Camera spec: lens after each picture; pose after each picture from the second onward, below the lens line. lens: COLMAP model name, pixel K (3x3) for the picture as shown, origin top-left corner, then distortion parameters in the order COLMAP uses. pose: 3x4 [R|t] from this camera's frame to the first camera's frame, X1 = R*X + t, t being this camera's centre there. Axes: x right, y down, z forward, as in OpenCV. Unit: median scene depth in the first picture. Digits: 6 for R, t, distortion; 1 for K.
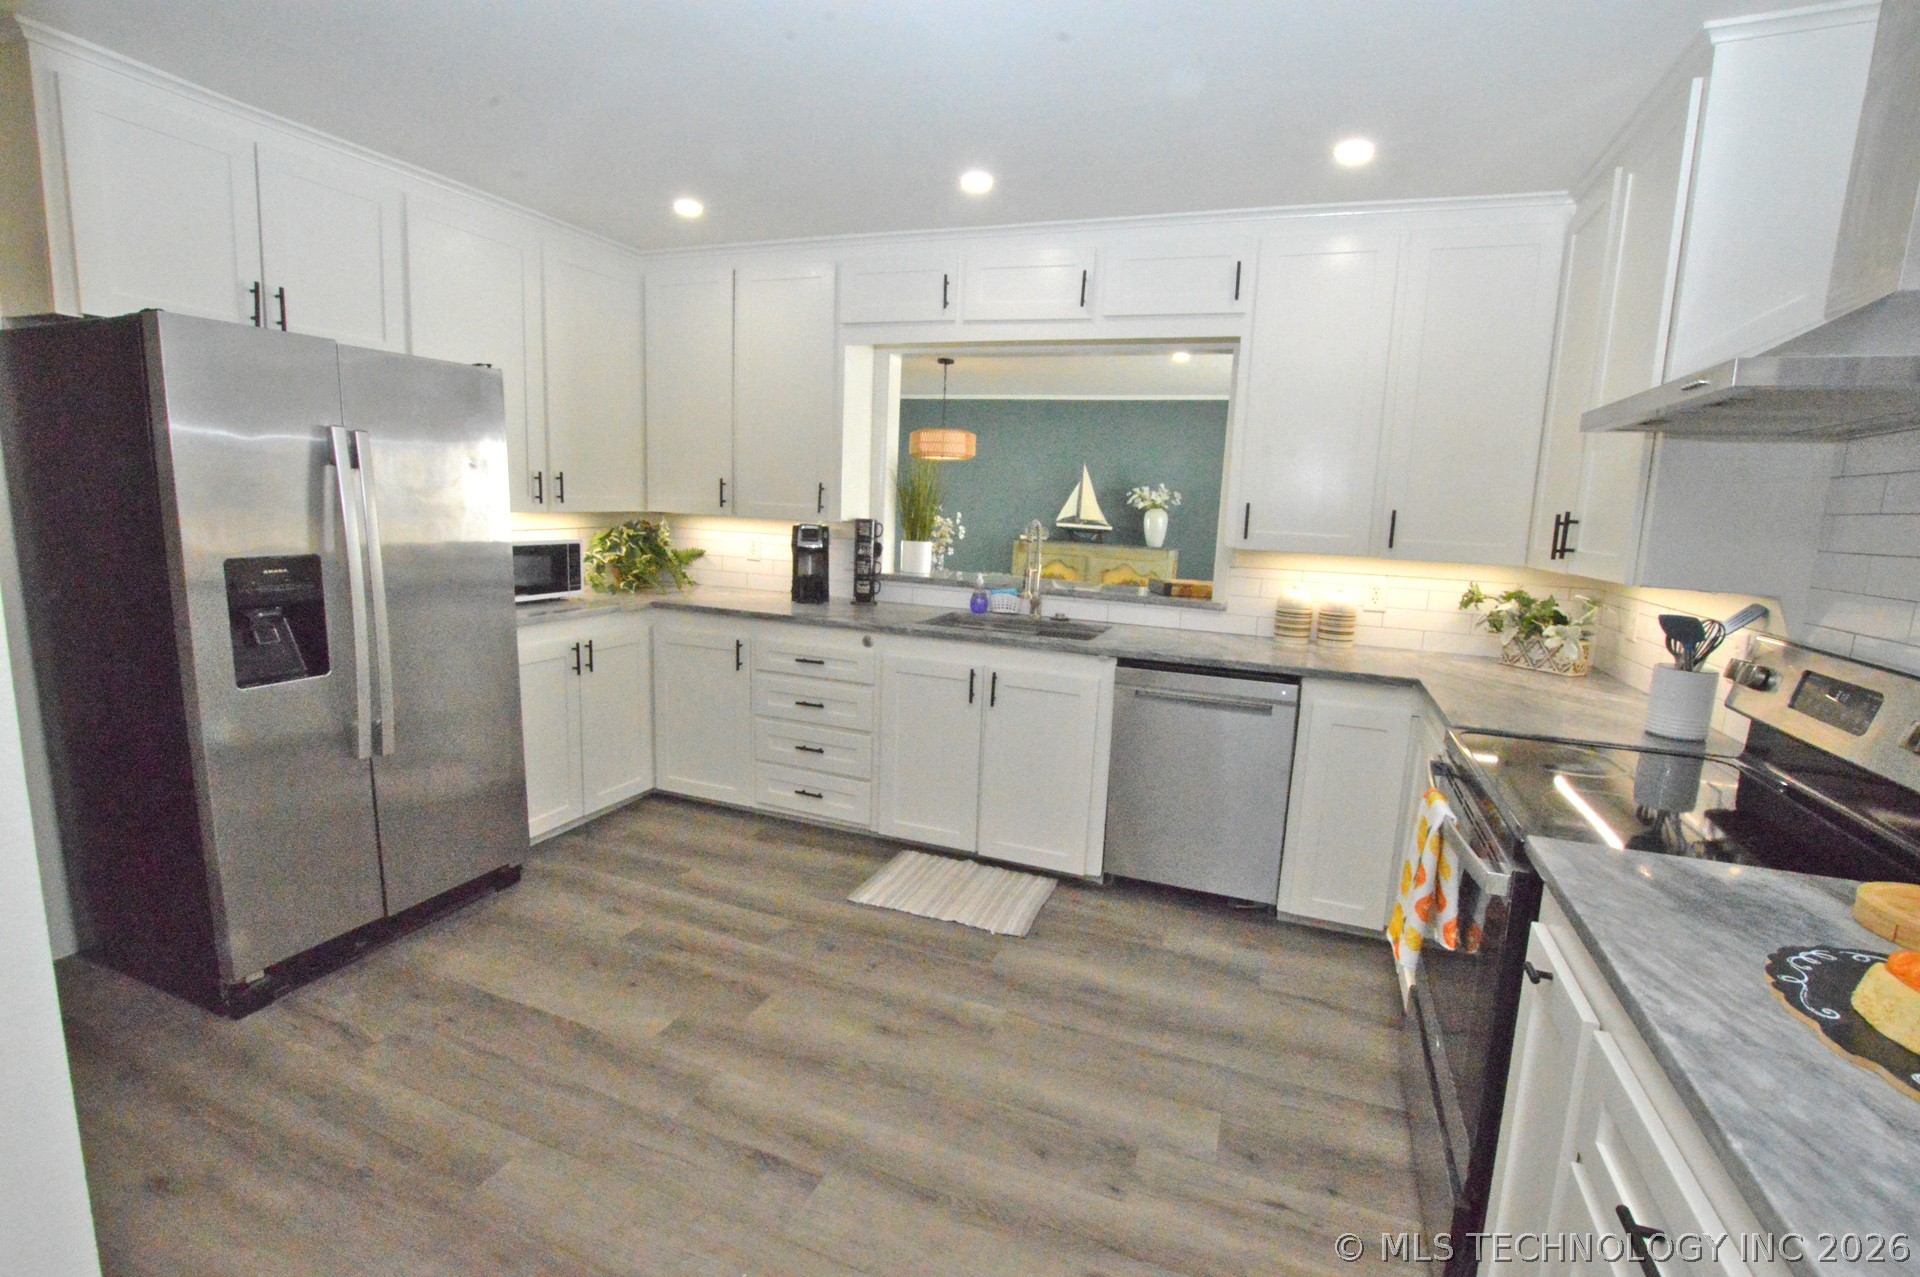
lens RADIAL K [[855.2, 0, 965.9], [0, 855.2, 635.8], [0, 0, 1]] dist [-0.028077, 0.001284]
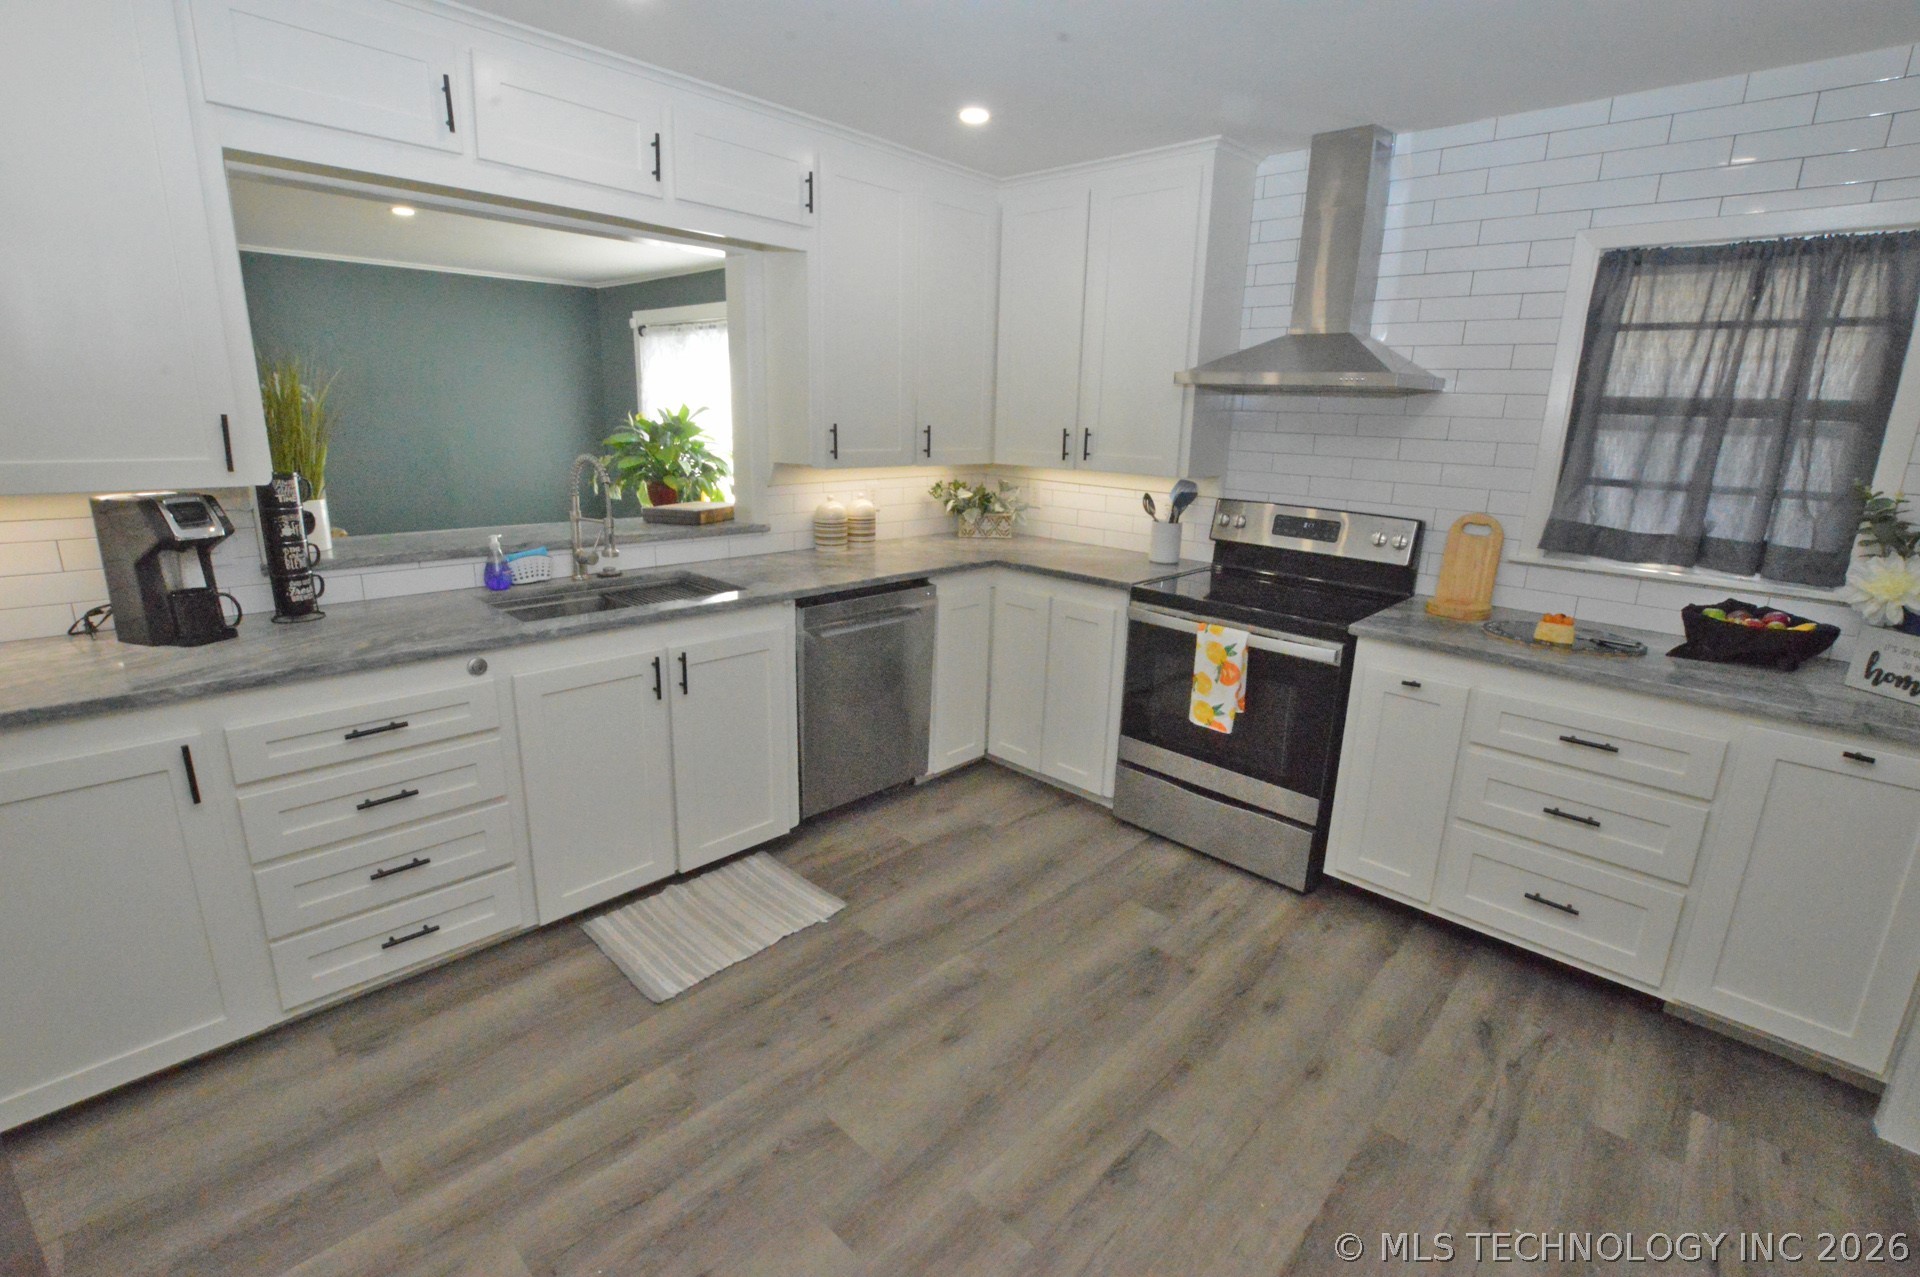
lens RADIAL K [[855.2, 0, 973.1], [0, 855.2, 635.2], [0, 0, 1]] dist [-0.028077, 0.001284]
pose [[0.375630, -0.265824, 0.887829, -0.602786], [0.125203, 0.963755, 0.235585, -0.135125], [-0.918274, 0.022666, 0.395297, 0.454764]]
